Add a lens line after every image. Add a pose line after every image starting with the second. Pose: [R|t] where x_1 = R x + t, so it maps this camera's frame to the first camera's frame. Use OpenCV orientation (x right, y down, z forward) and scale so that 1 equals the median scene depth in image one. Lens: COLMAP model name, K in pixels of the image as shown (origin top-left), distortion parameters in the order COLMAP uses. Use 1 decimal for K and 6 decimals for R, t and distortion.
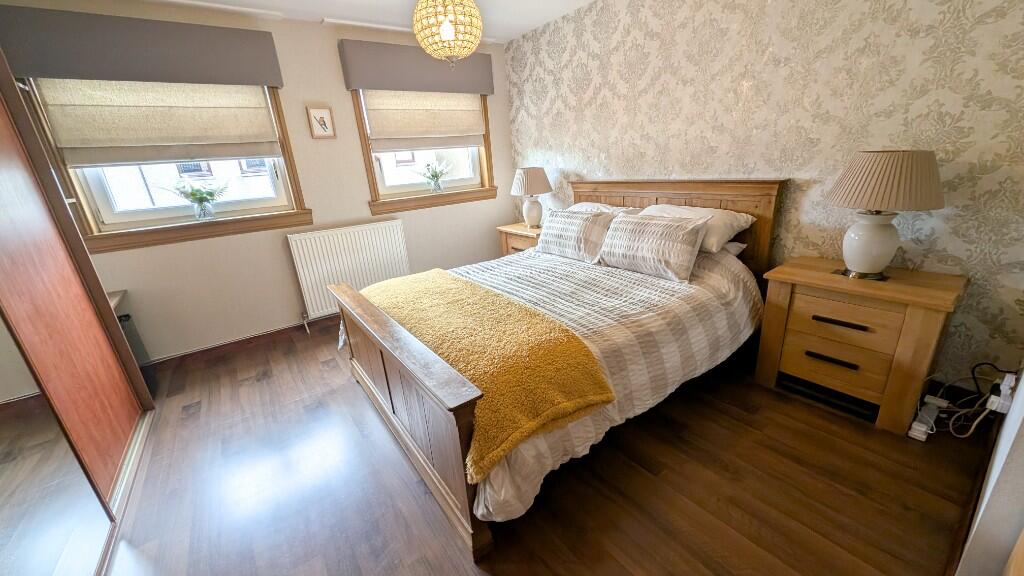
lens RADIAL K [[381.0, 0, 515.1], [0, 381.0, 288.5], [0, 0, 1]] dist [0.000516, -0.004403]
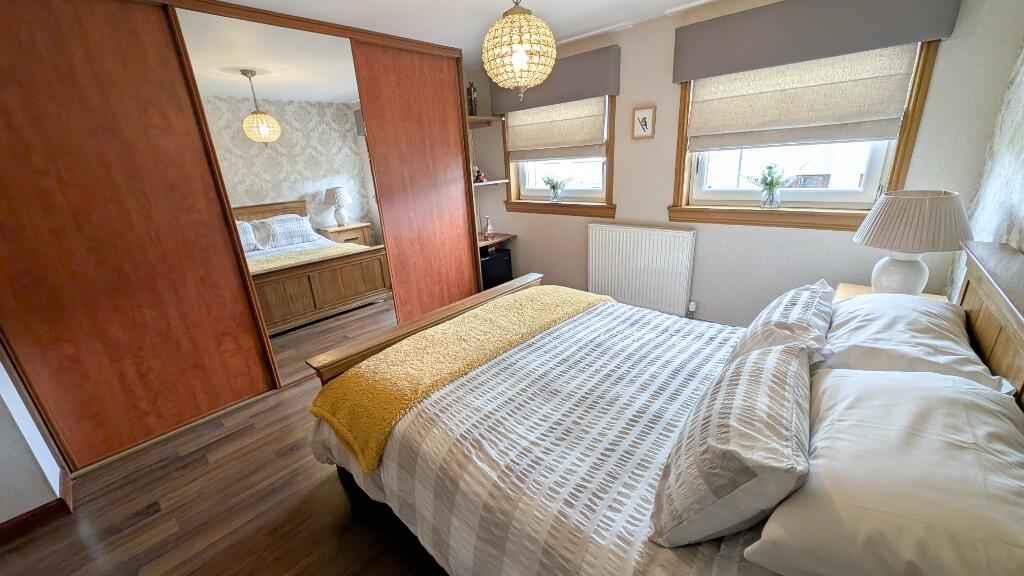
lens RADIAL K [[381.0, 0, 515.1], [0, 381.0, 288.5], [0, 0, 1]] dist [0.000516, -0.004403]
pose [[0.204408, 0.365780, -0.907977, 0.543309], [-0.270816, 0.912489, 0.306630, -0.277859], [0.940678, 0.183218, 0.285579, 0.519354]]
